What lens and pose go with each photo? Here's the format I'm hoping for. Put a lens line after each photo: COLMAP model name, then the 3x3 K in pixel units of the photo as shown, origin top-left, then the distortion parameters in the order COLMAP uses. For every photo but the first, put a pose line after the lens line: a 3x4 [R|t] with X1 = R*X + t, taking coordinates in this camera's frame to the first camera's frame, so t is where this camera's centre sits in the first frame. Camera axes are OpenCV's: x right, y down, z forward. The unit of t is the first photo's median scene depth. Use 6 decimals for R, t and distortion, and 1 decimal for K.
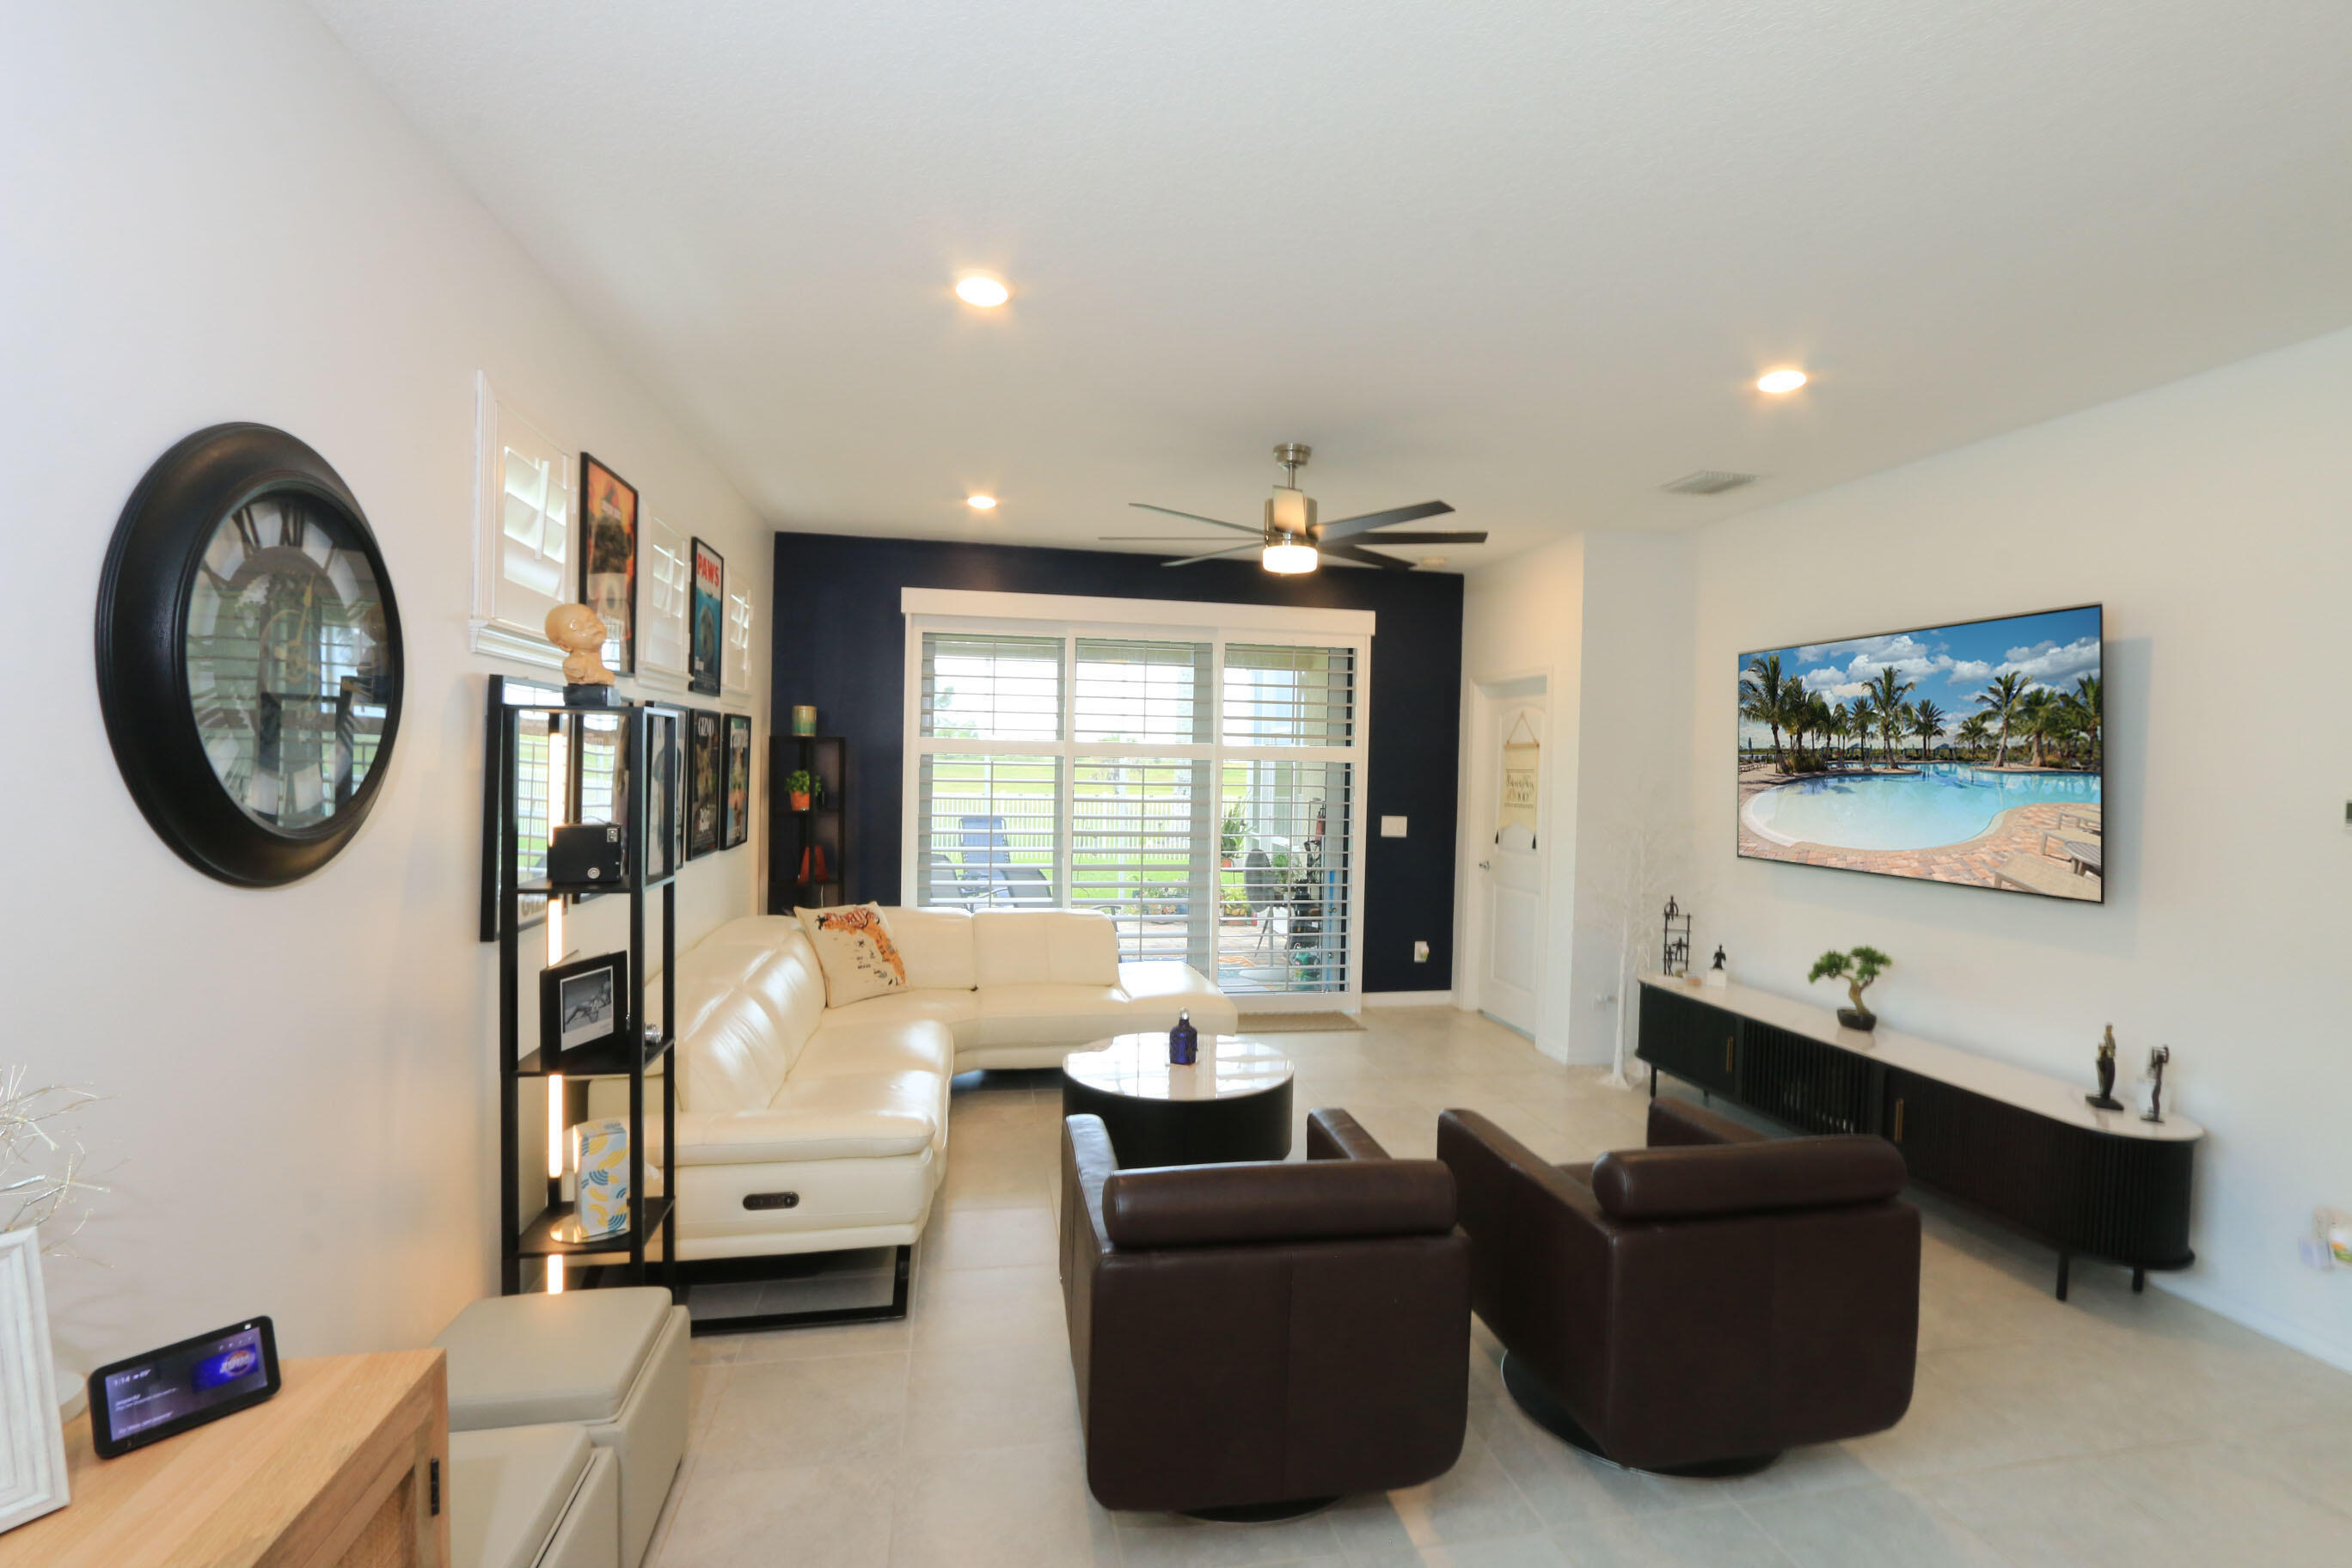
lens RADIAL K [[1078.5, 0, 1181.4], [0, 1078.5, 783.6], [0, 0, 1]] dist [-0.021202, 0.004649]
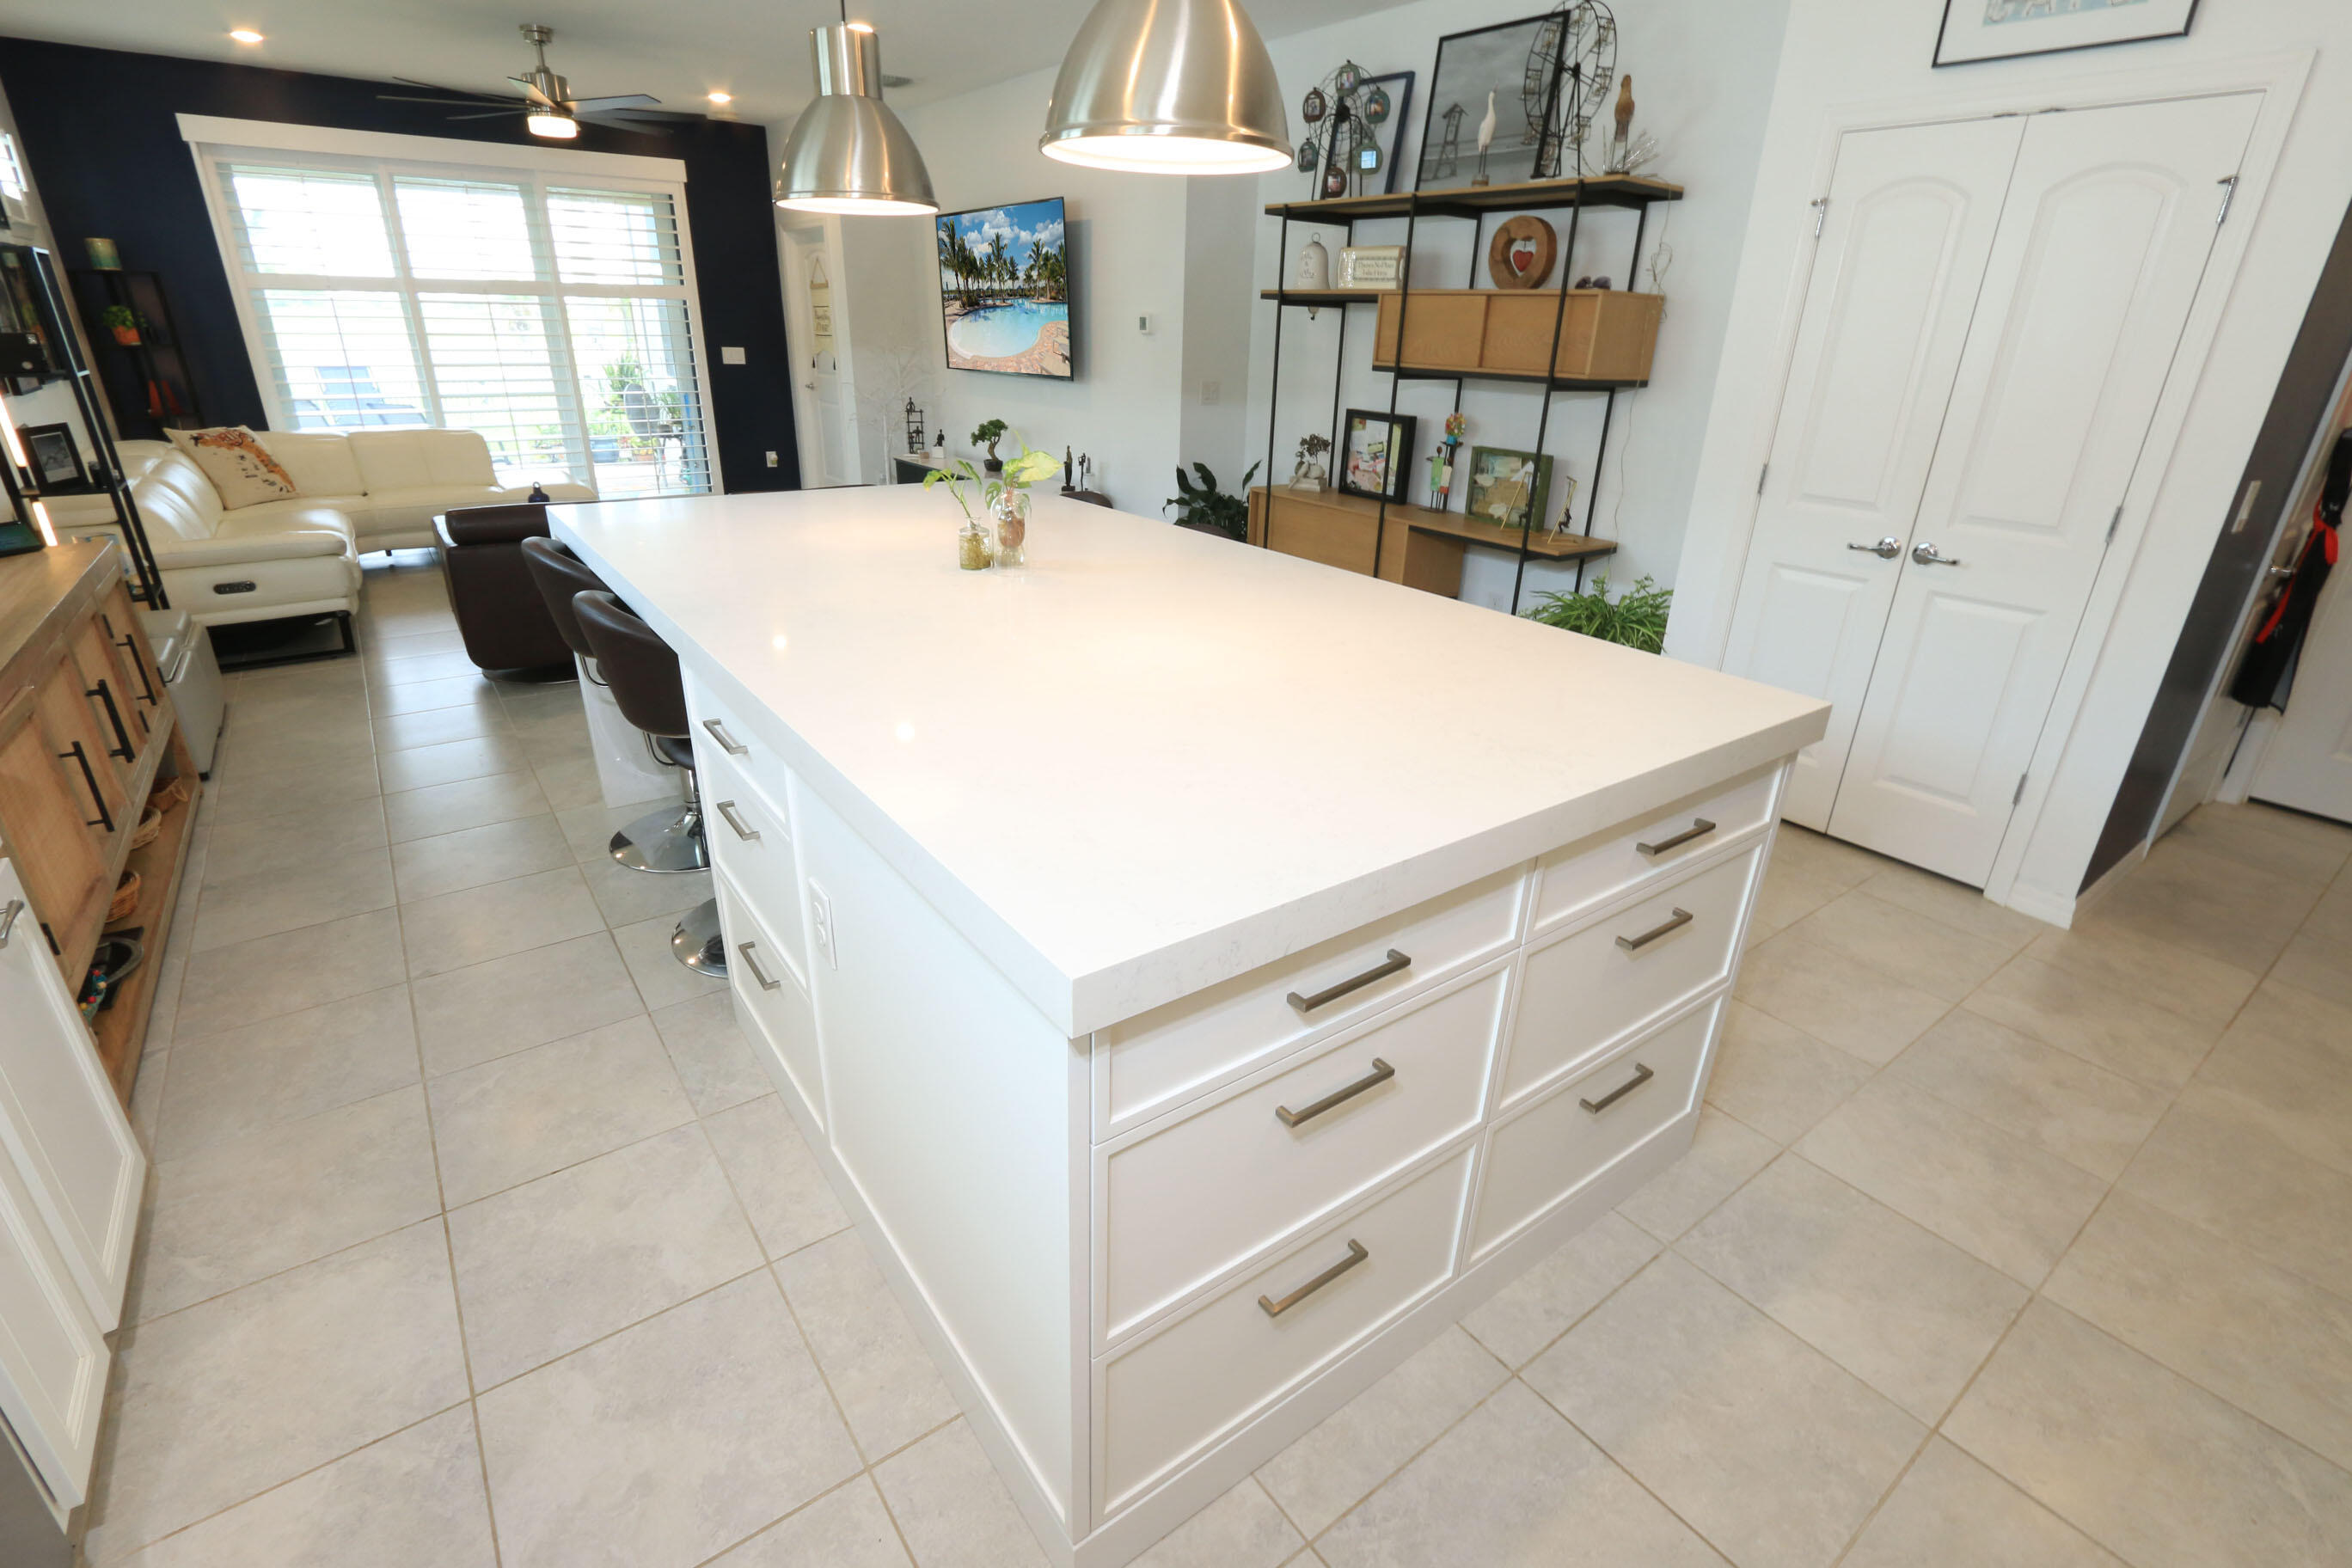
lens RADIAL K [[1078.5, 0, 1179.3], [0, 1078.5, 783.2], [0, 0, 1]] dist [-0.021202, 0.004649]
pose [[0.902737, -0.166372, 0.396719, 0.137352], [0.001191, 0.923152, 0.384433, 0.031276], [-0.430191, -0.346569, 0.833562, -0.664233]]
